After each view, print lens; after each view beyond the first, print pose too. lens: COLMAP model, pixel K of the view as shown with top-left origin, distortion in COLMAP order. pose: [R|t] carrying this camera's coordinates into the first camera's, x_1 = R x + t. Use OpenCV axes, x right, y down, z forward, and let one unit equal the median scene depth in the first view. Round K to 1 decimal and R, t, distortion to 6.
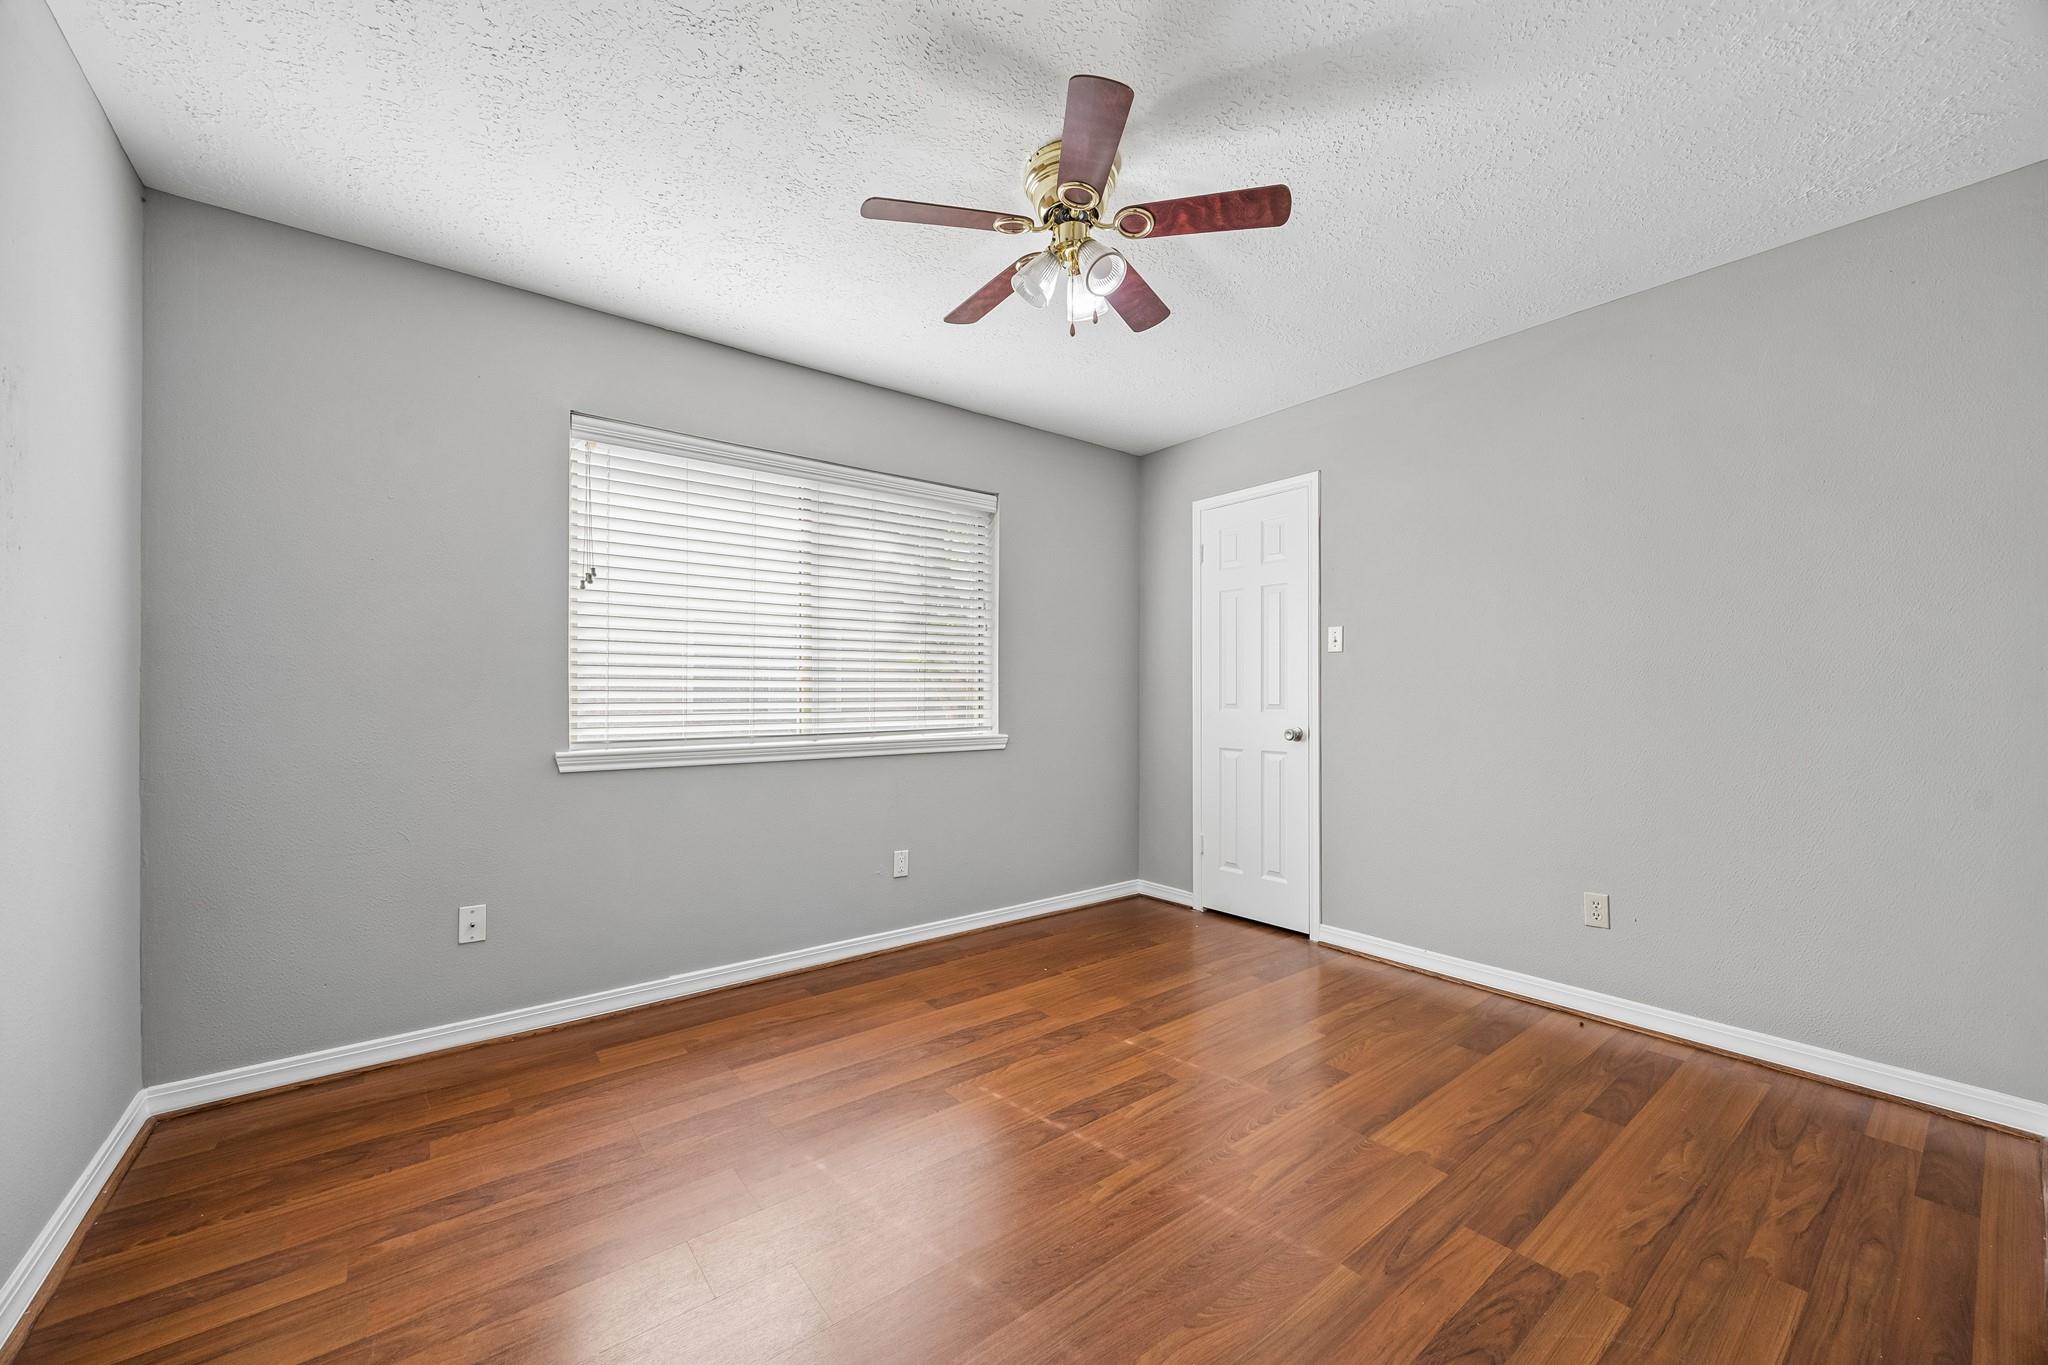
lens RADIAL K [[789.8, 0, 1034.2], [0, 789.8, 698.9], [0, 0, 1]] dist [0.005405, 0.000154]
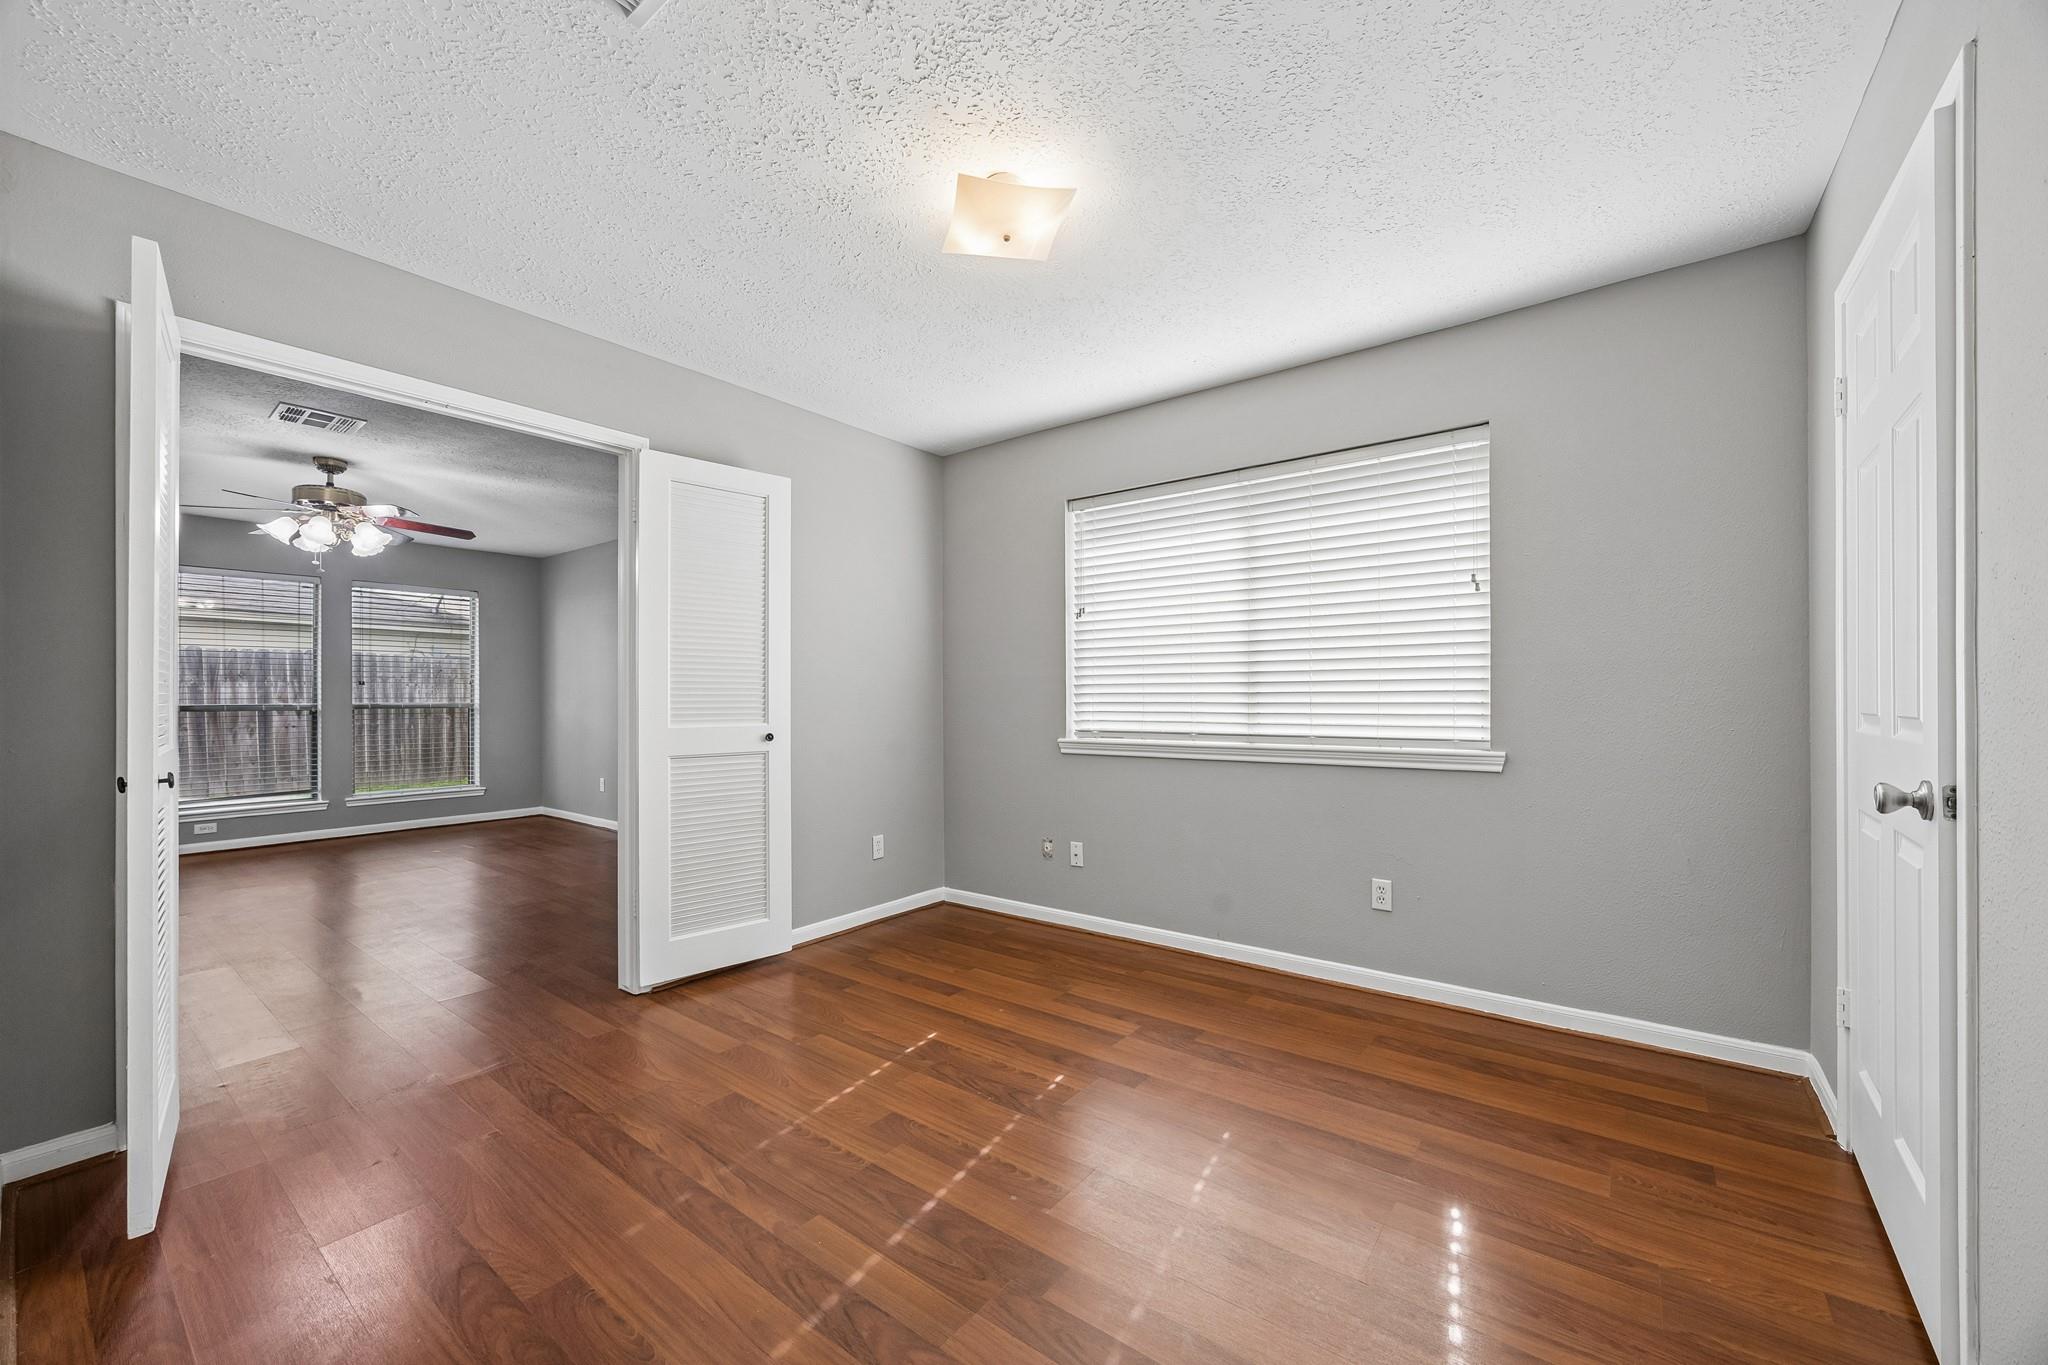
lens RADIAL K [[789.8, 0, 1034.2], [0, 789.8, 698.9], [0, 0, 1]] dist [0.005405, 0.000154]
pose [[0.260067, -0.000696, -0.965590, 0.754374], [-0.002945, 0.999995, -0.001515, -0.002718], [0.965586, 0.003238, 0.260064, 0.574850]]
